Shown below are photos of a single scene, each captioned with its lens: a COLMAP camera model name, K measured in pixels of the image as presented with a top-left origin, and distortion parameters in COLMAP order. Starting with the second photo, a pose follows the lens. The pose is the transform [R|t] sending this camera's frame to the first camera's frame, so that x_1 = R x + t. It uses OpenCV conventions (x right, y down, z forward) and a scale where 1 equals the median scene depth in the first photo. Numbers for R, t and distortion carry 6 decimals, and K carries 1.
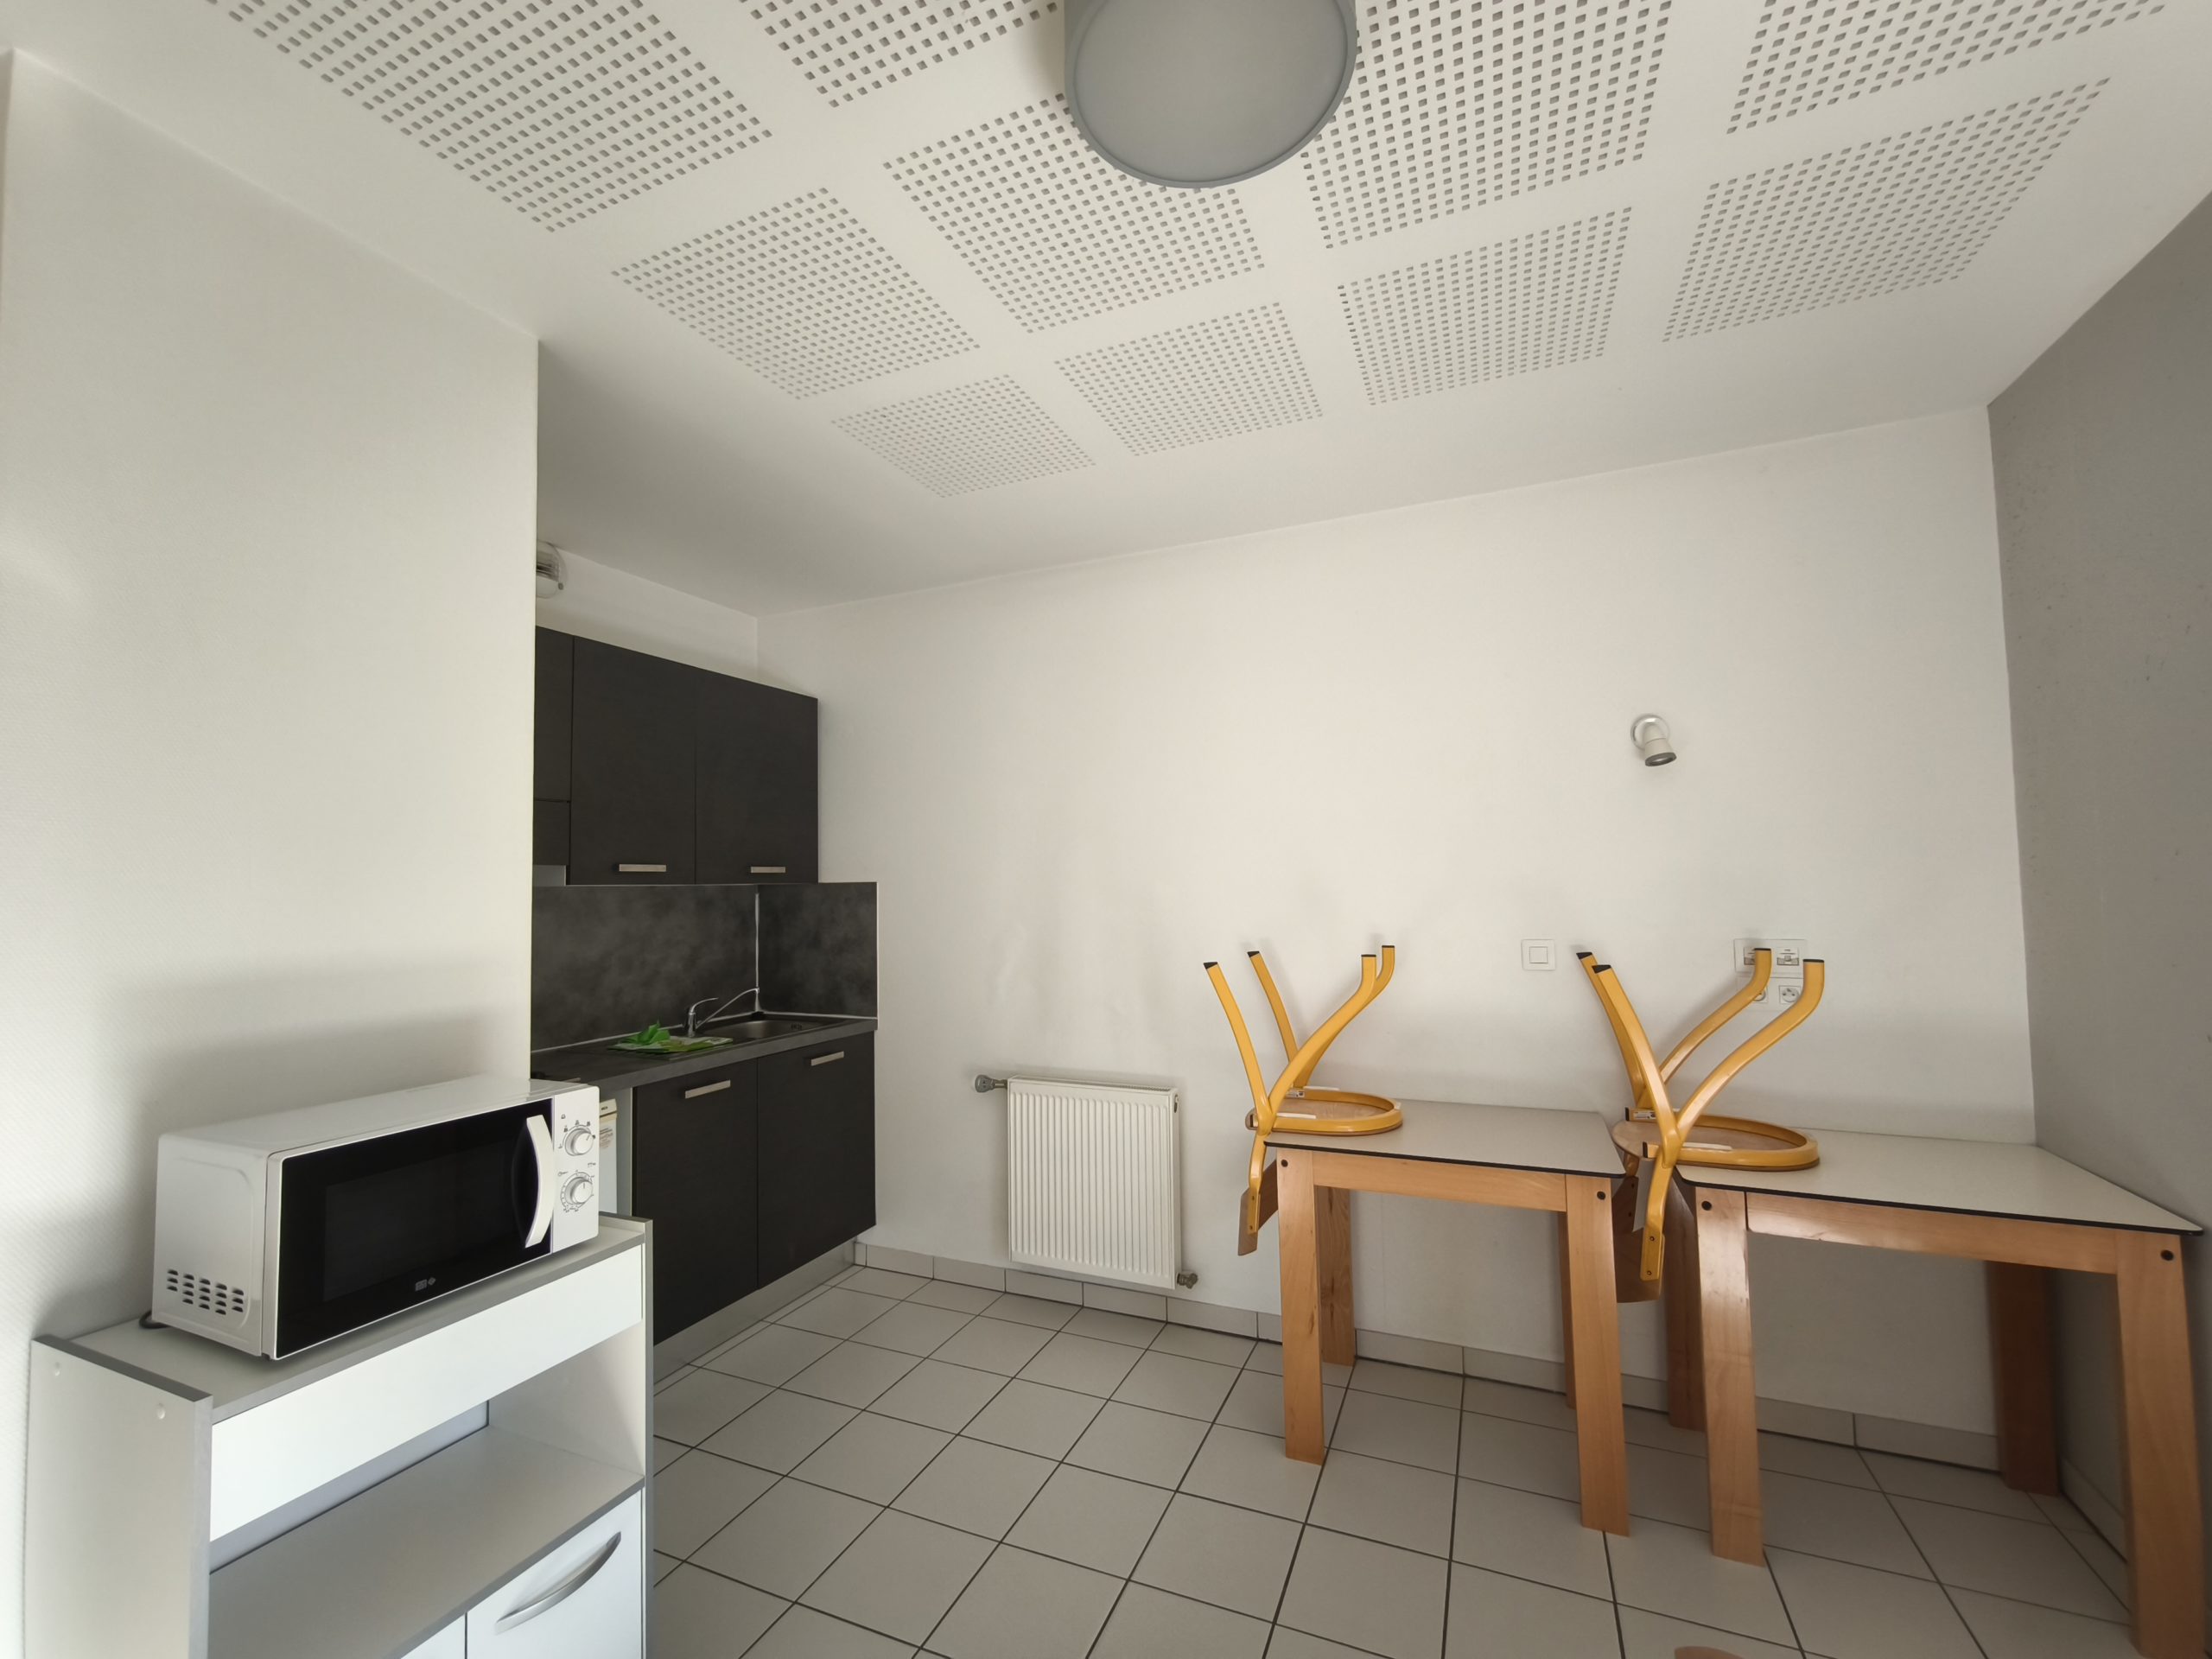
lens RADIAL K [[947.2, 0, 1104.3], [0, 947.2, 840.0], [0, 0, 1]] dist [0.004085, 0.000053]
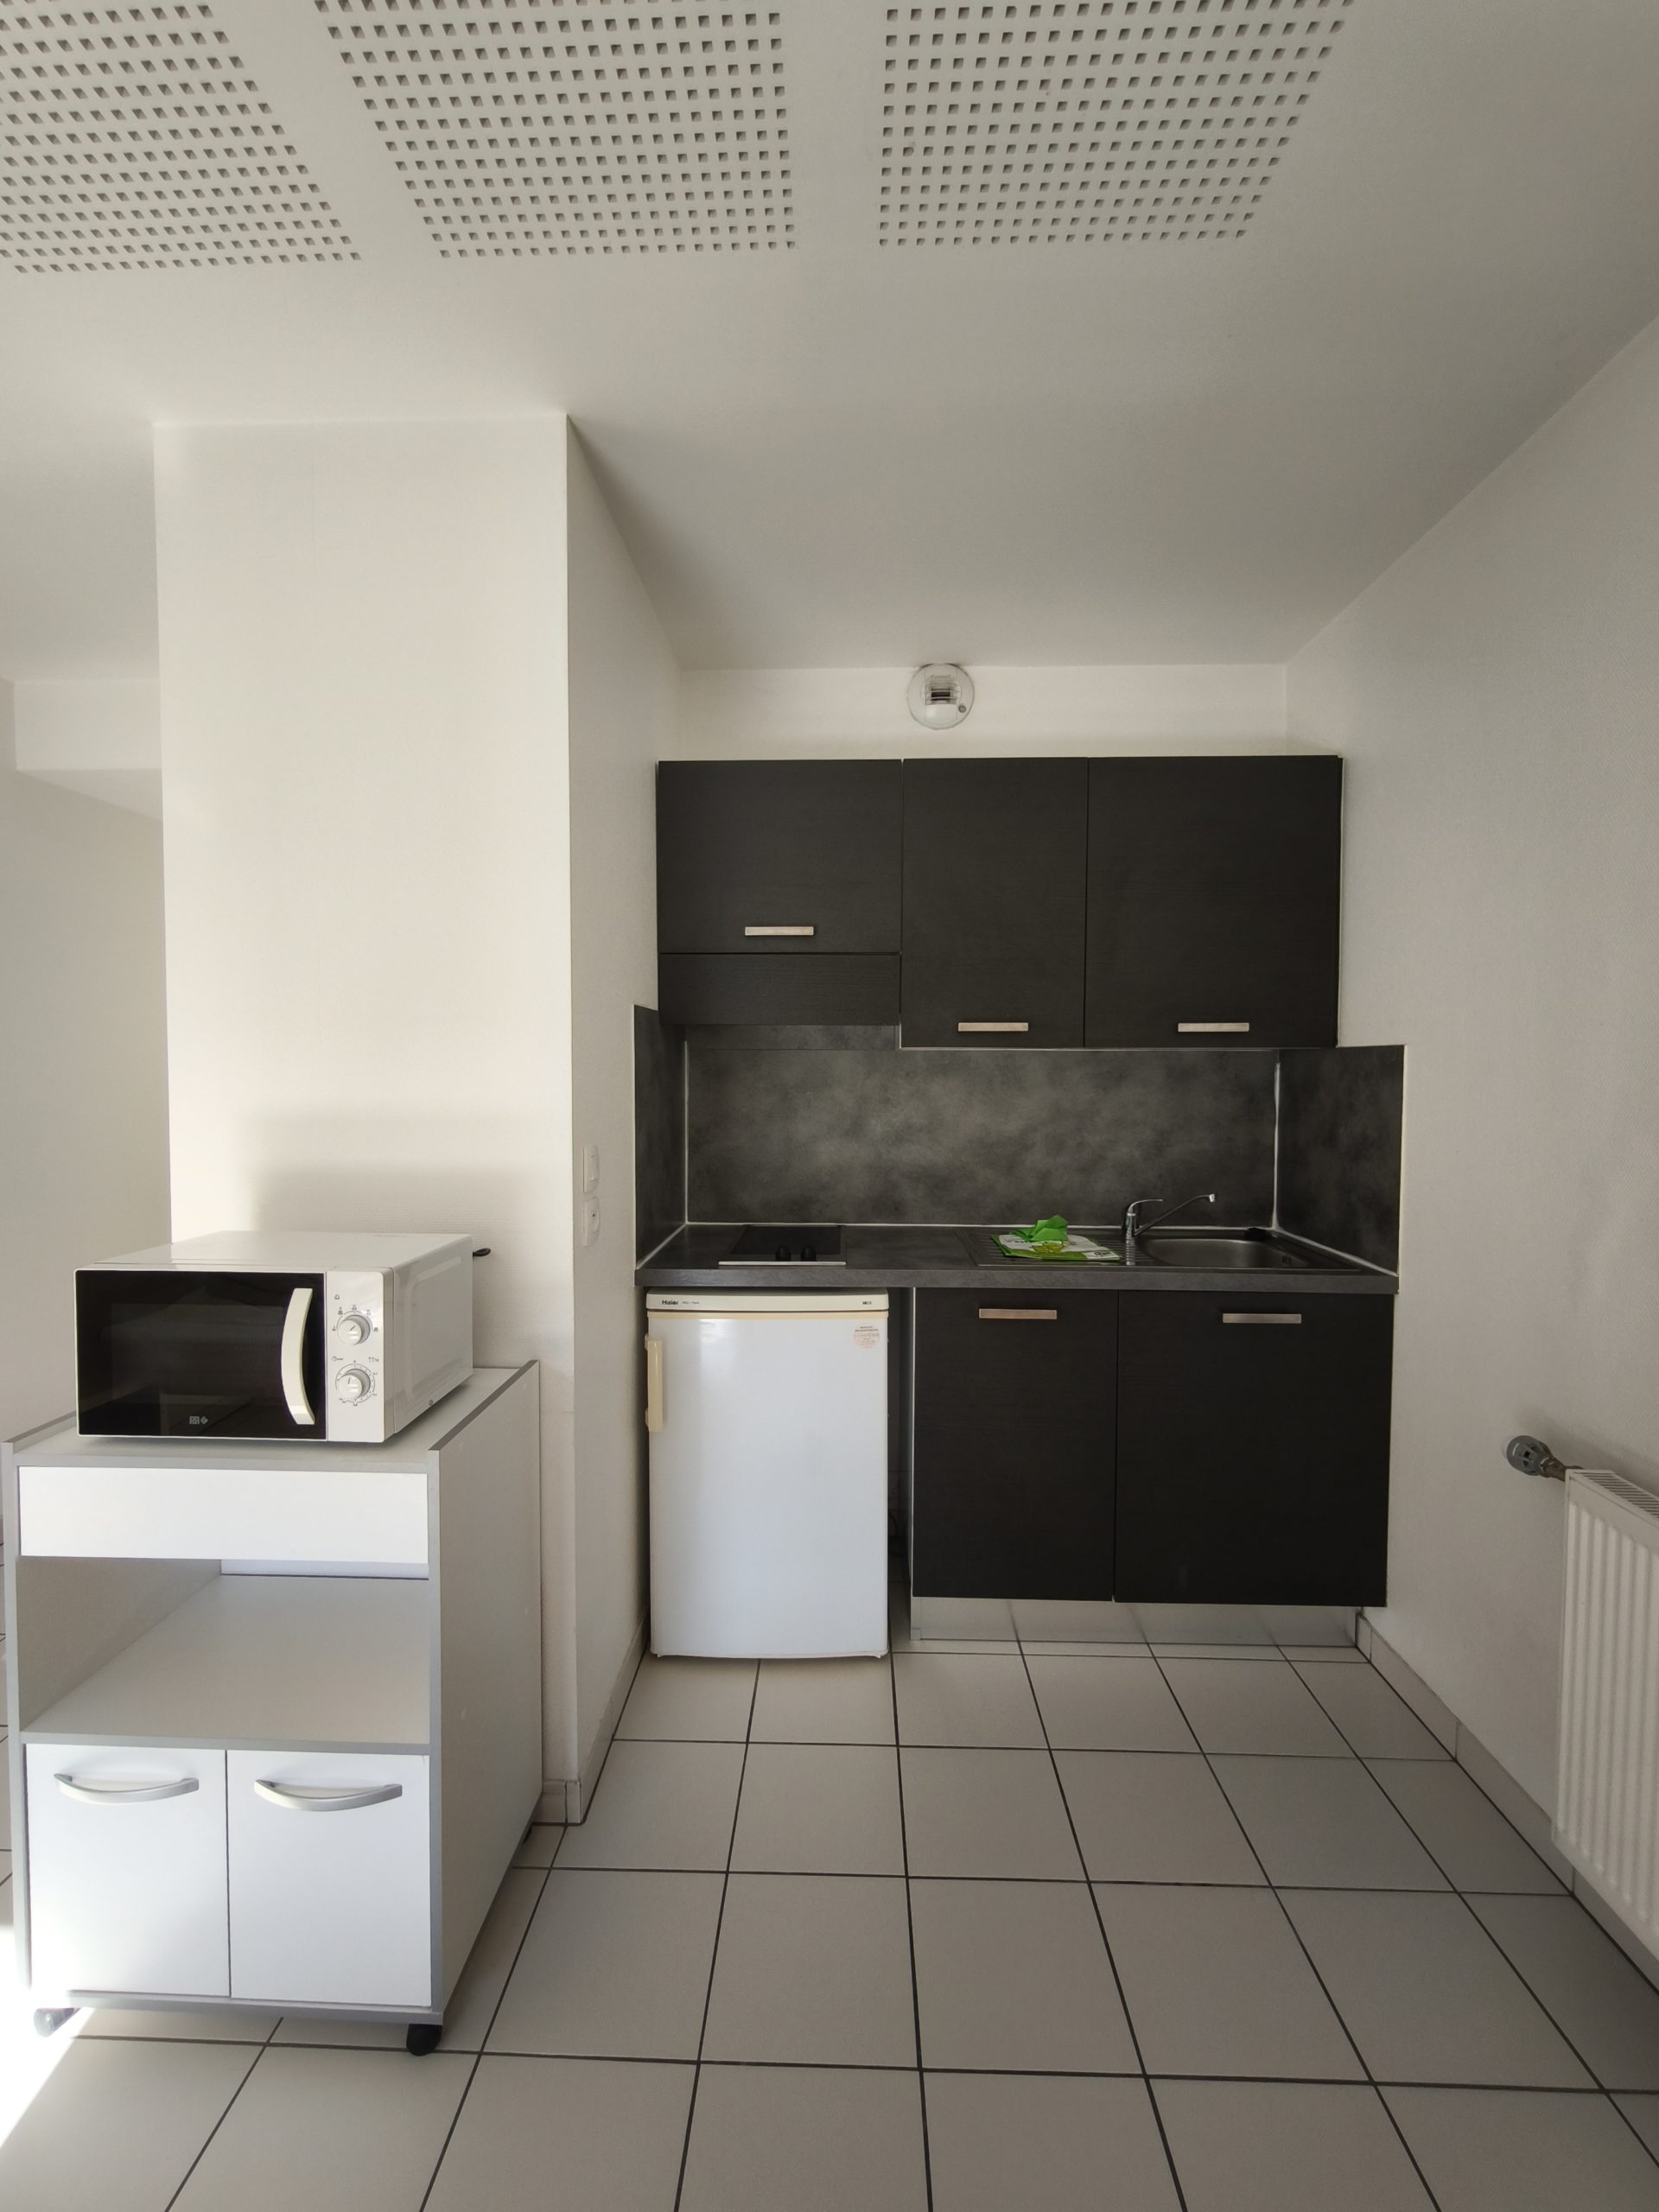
lens RADIAL K [[947.2, 0, 830.3], [0, 947.2, 1100.2], [0, 0, 1]] dist [0.004085, 0.000053]
pose [[0.375950, 0.051125, -0.925229, 0.180938], [0.034203, 0.997031, 0.068990, 0.026820], [0.926009, -0.057583, 0.373085, 0.476582]]
